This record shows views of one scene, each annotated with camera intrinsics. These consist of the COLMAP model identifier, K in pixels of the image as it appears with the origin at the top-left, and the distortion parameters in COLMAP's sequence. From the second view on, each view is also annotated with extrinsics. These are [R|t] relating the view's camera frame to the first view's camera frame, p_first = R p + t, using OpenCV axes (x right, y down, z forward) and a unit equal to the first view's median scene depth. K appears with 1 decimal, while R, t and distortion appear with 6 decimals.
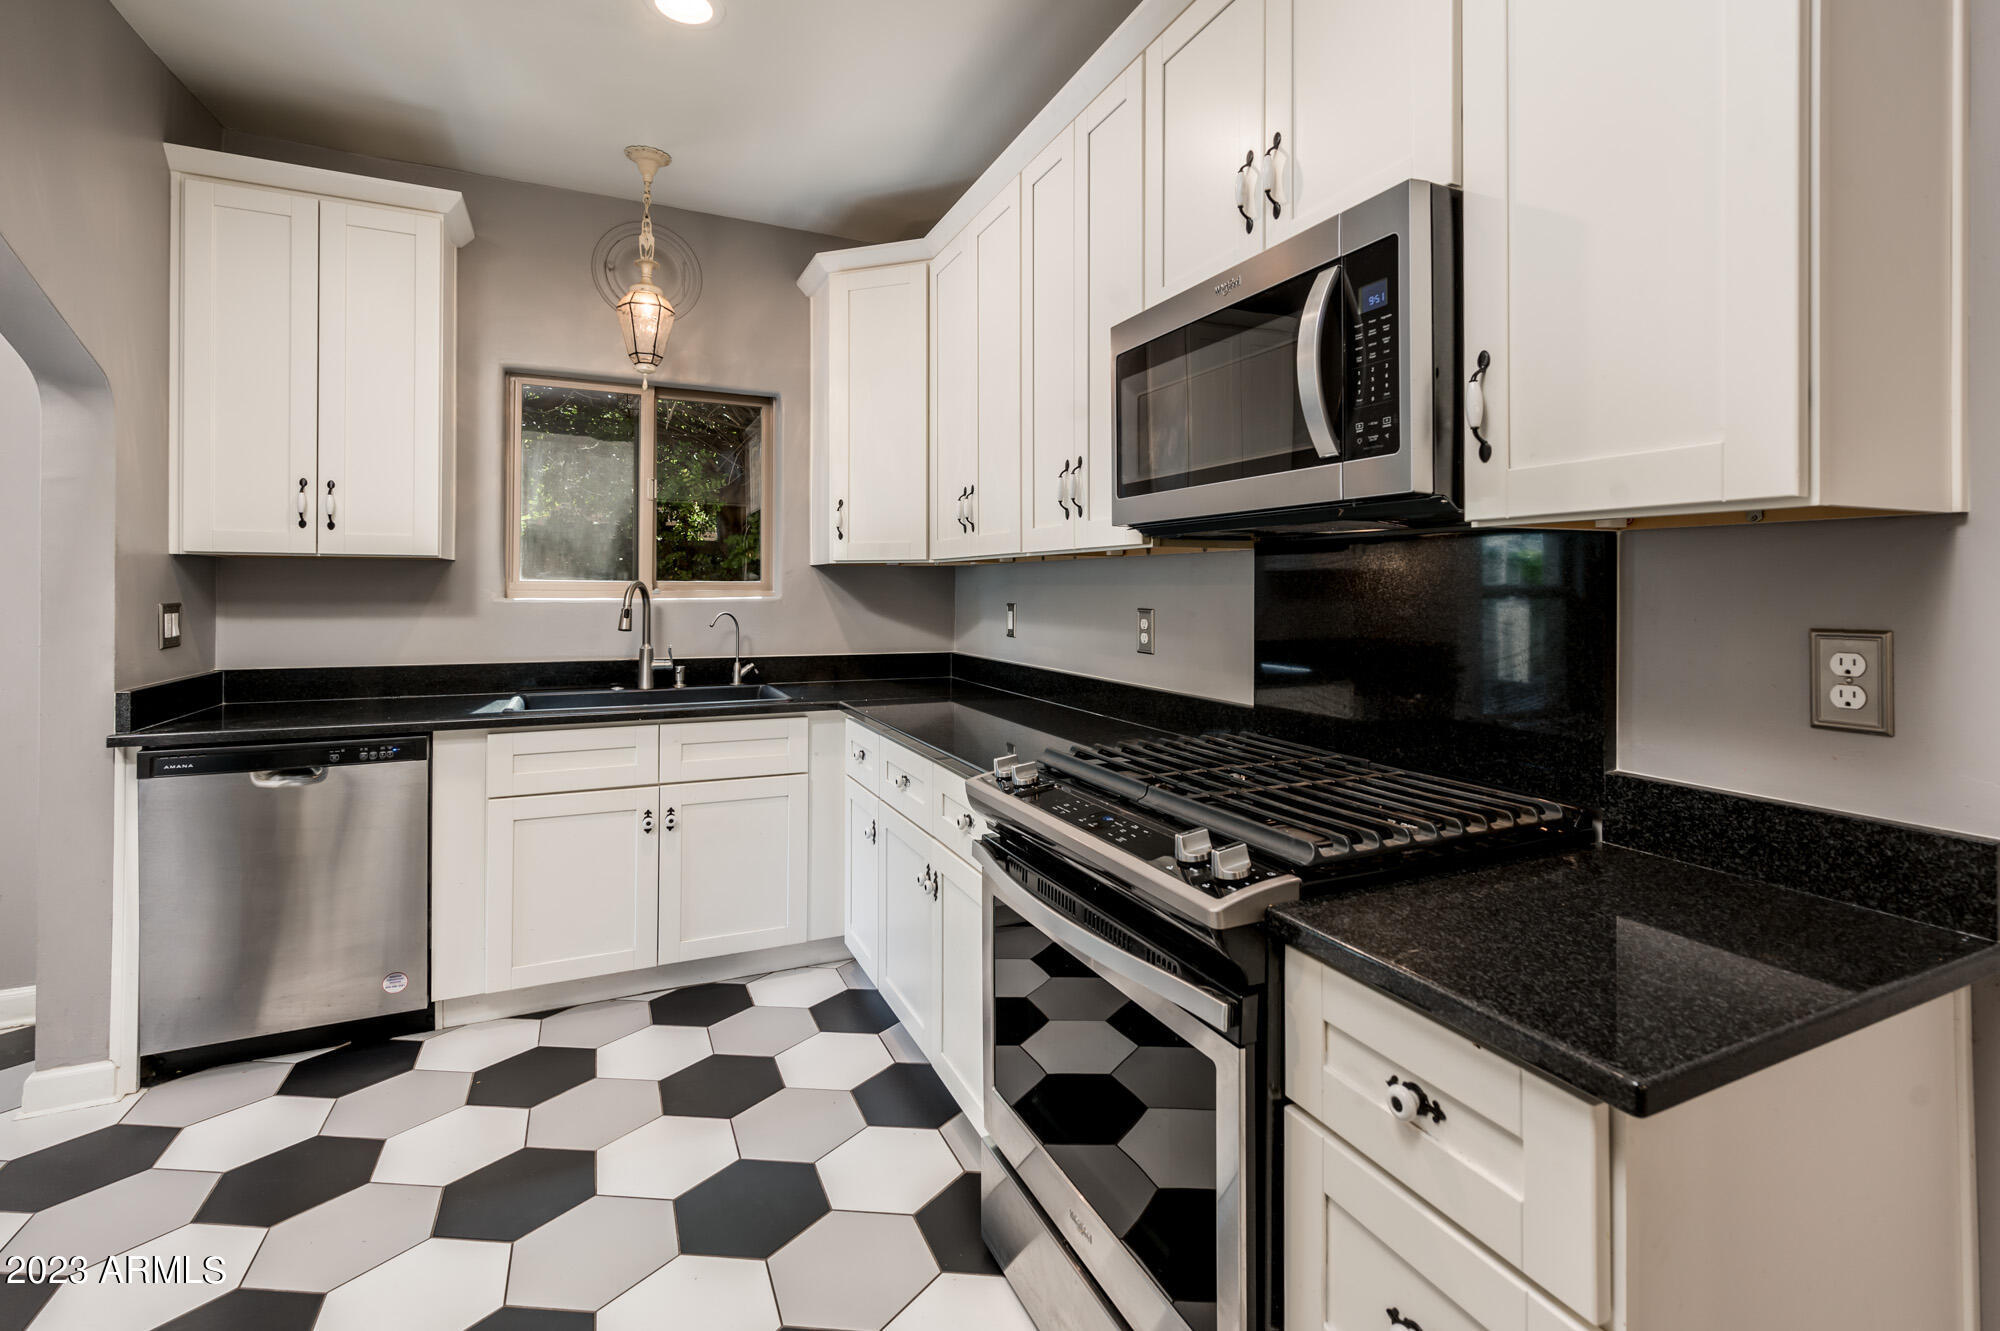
lens RADIAL K [[957.6, 0, 1062.3], [0, 957.6, 581.4], [0, 0, 1]] dist [-0.000311, -0.000202]
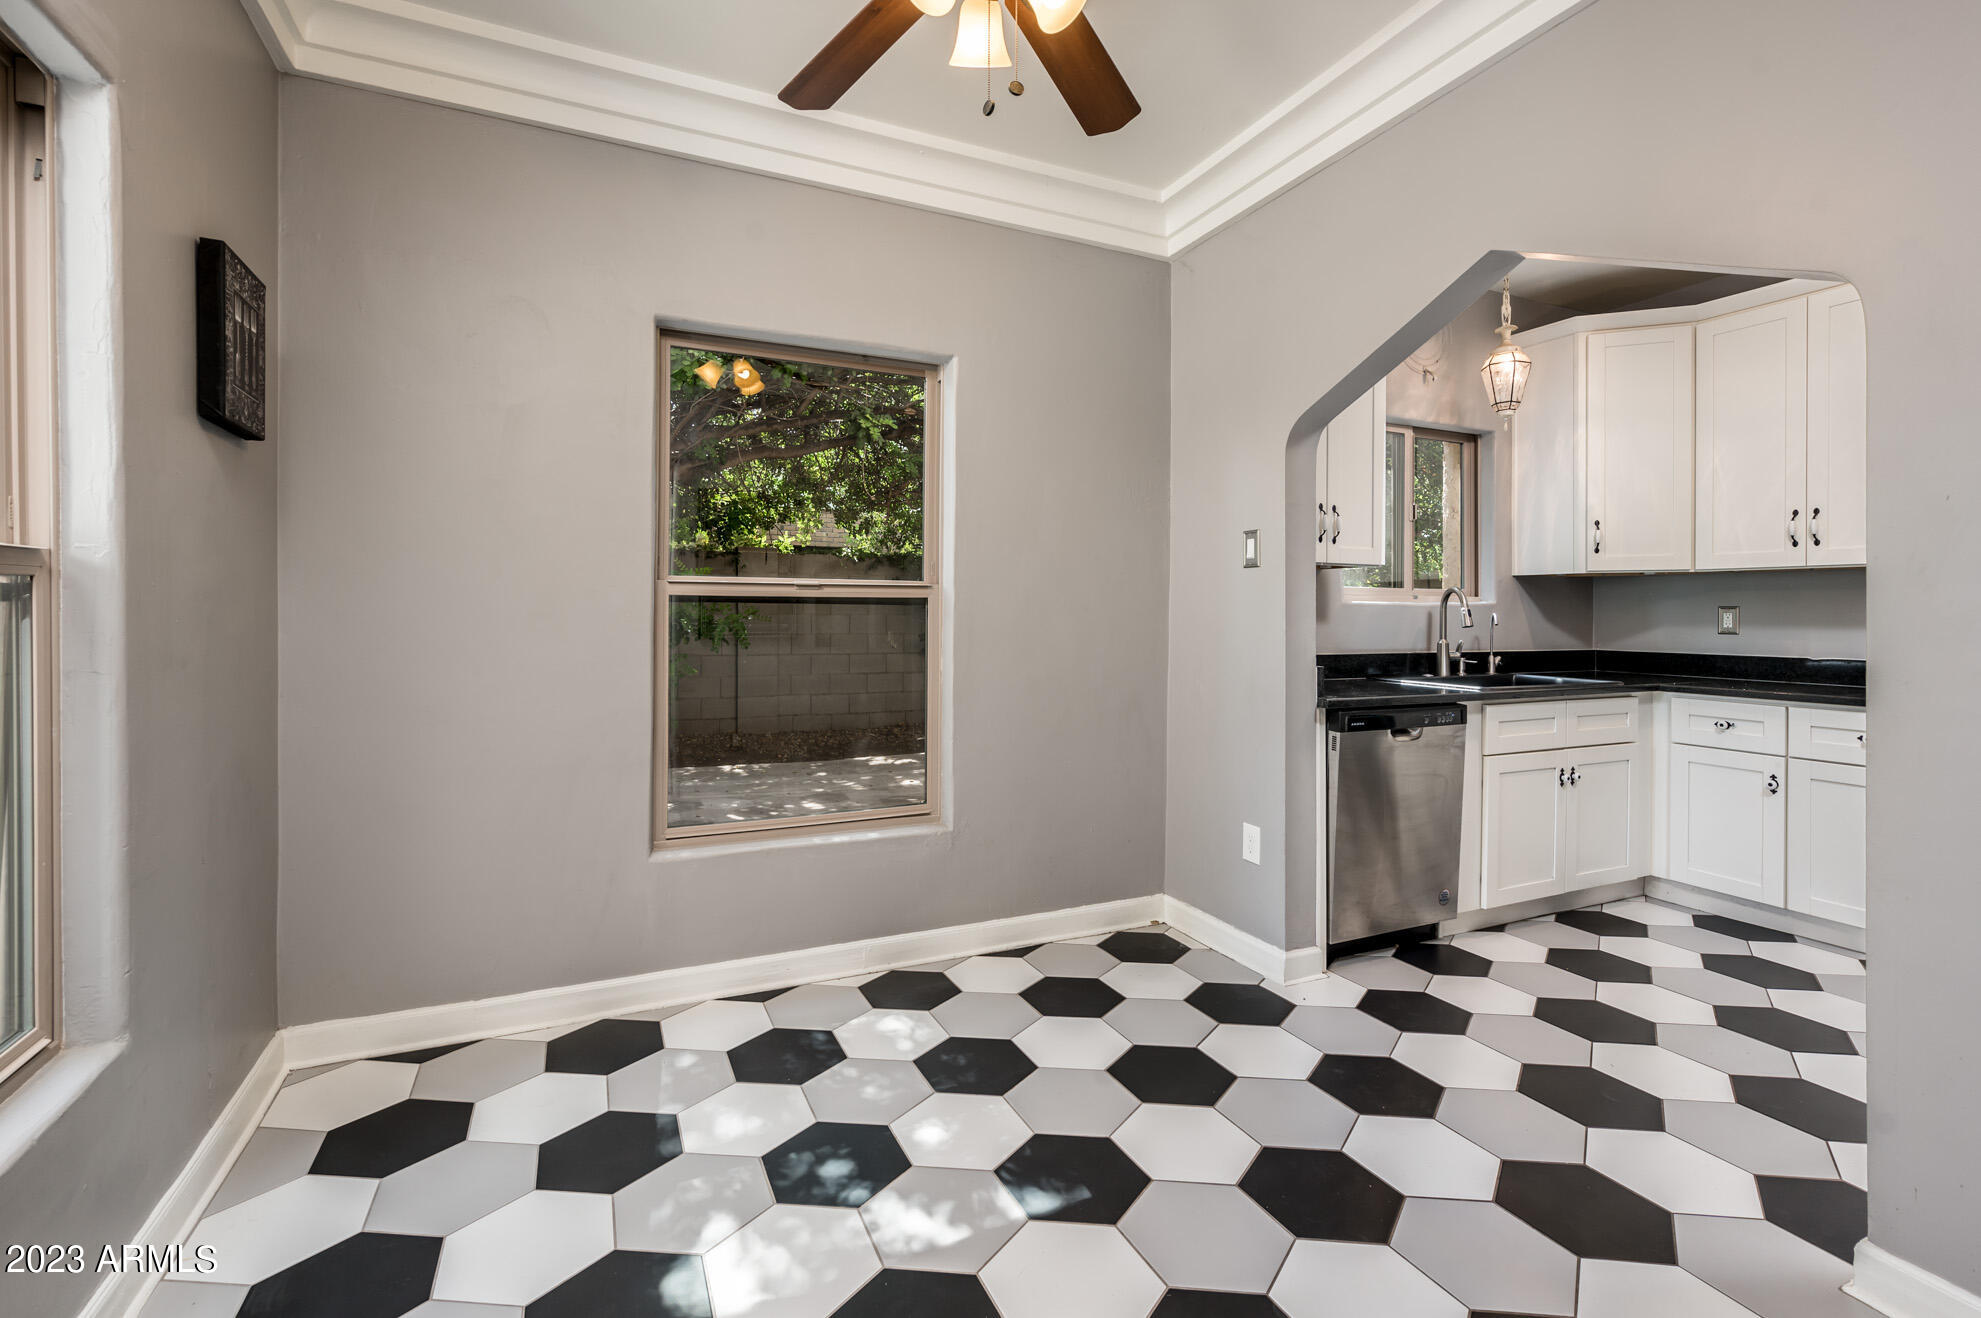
lens RADIAL K [[885.8, 0, 998.3], [0, 885.8, 610.9], [0, 0, 1]] dist [0.002857, -0.000288]
pose [[0.999880, 0.001491, -0.015422, -0.961394], [-0.001326, 0.999942, 0.010696, 0.017760], [0.015437, -0.010674, 0.999824, -0.133959]]
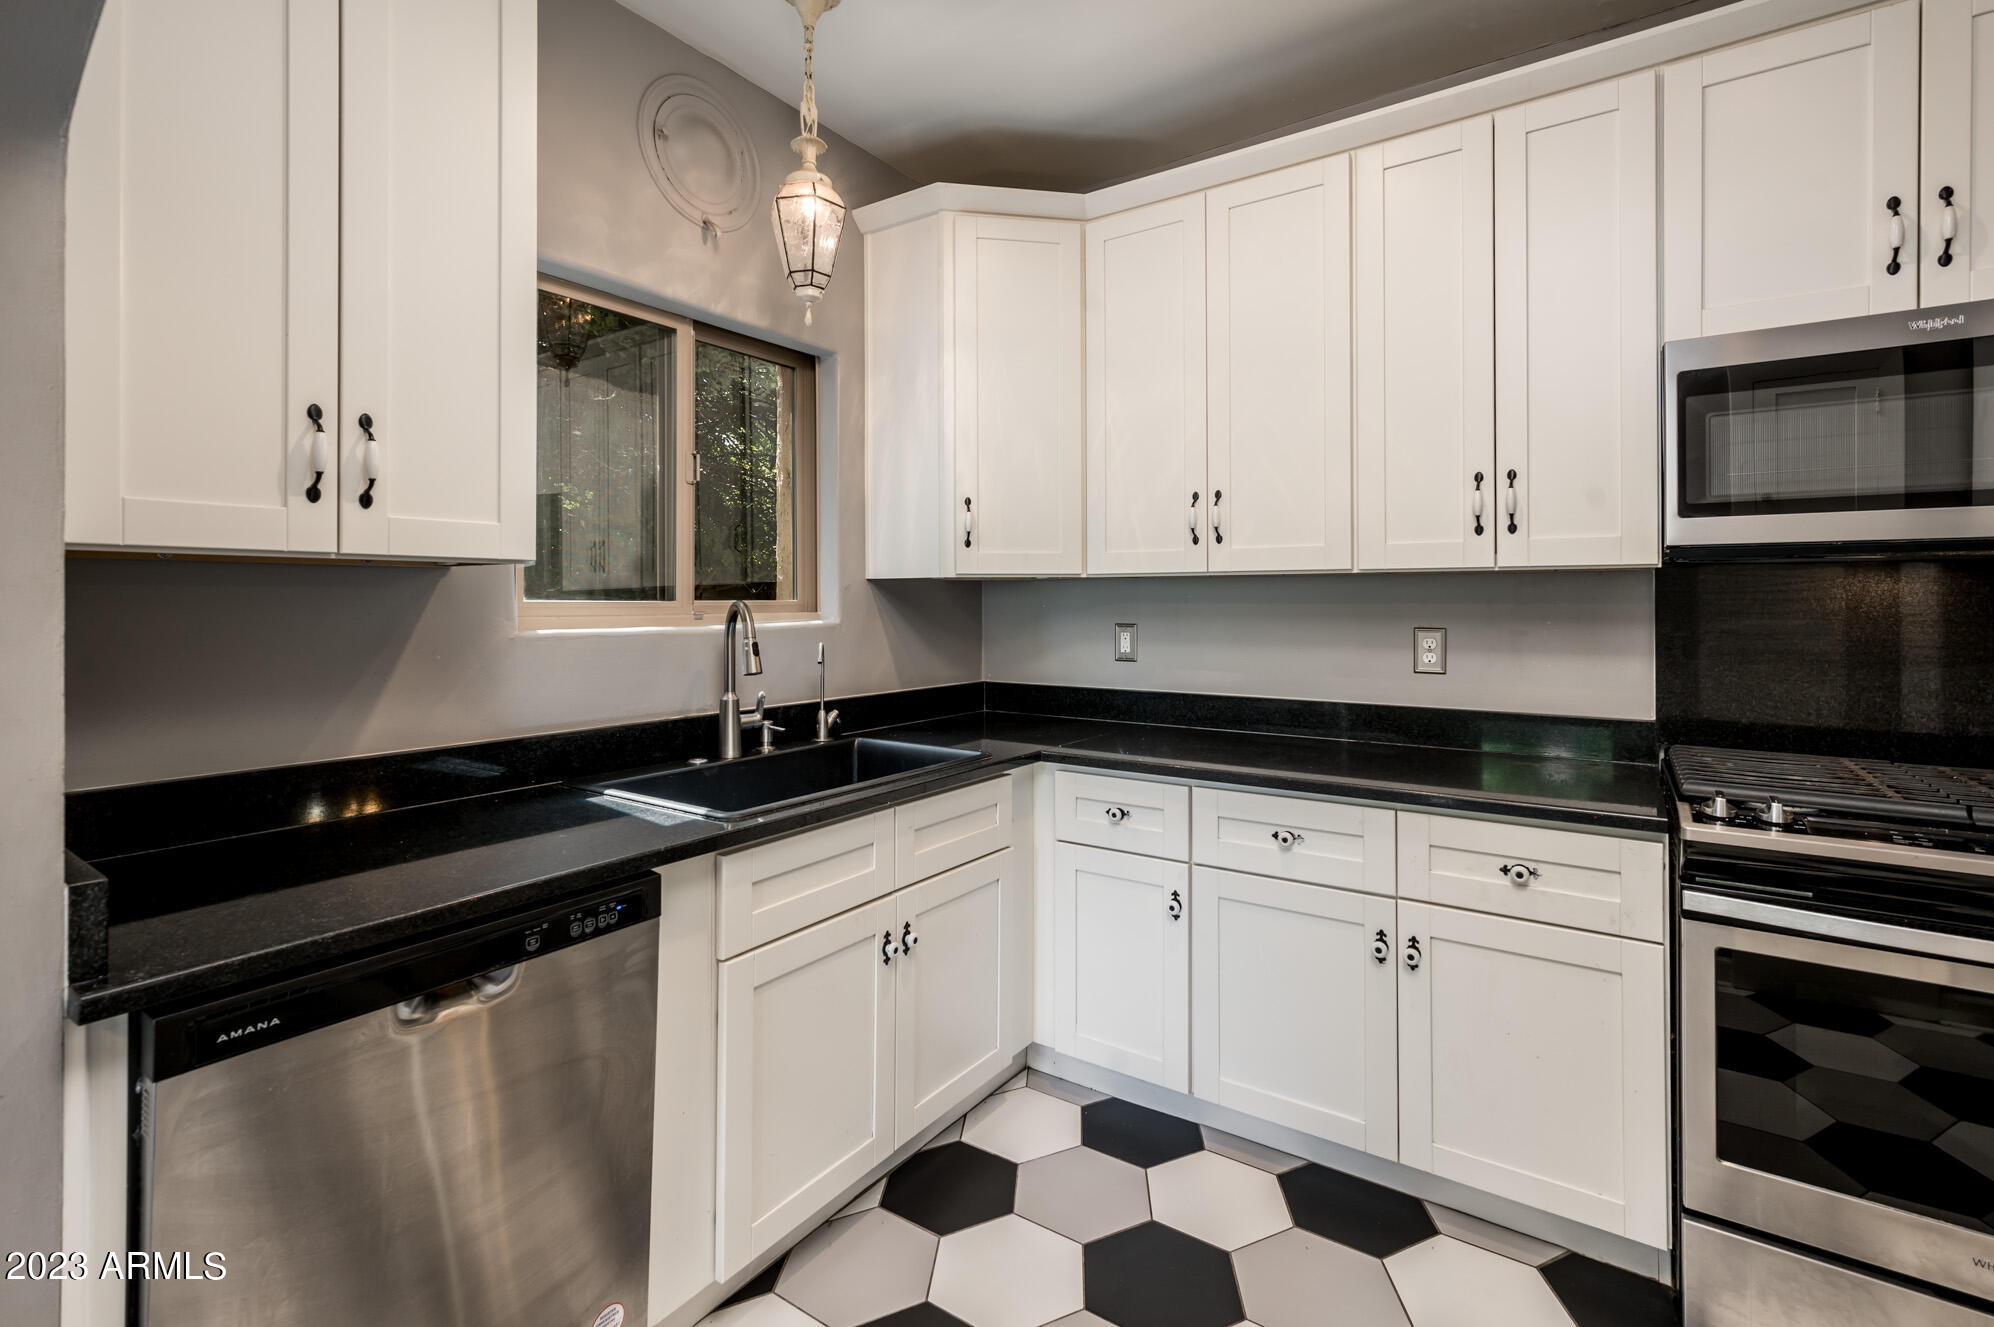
lens RADIAL K [[918.9, 0, 1017.9], [0, 918.9, 591.4], [0, 0, 1]] dist [-0.002881, -0.000544]
pose [[0.858035, 0.000264, 0.513591, -0.582988], [0.000183, 1.000000, -0.000819, -0.006767], [-0.513591, 0.000797, 0.858035, 0.317490]]
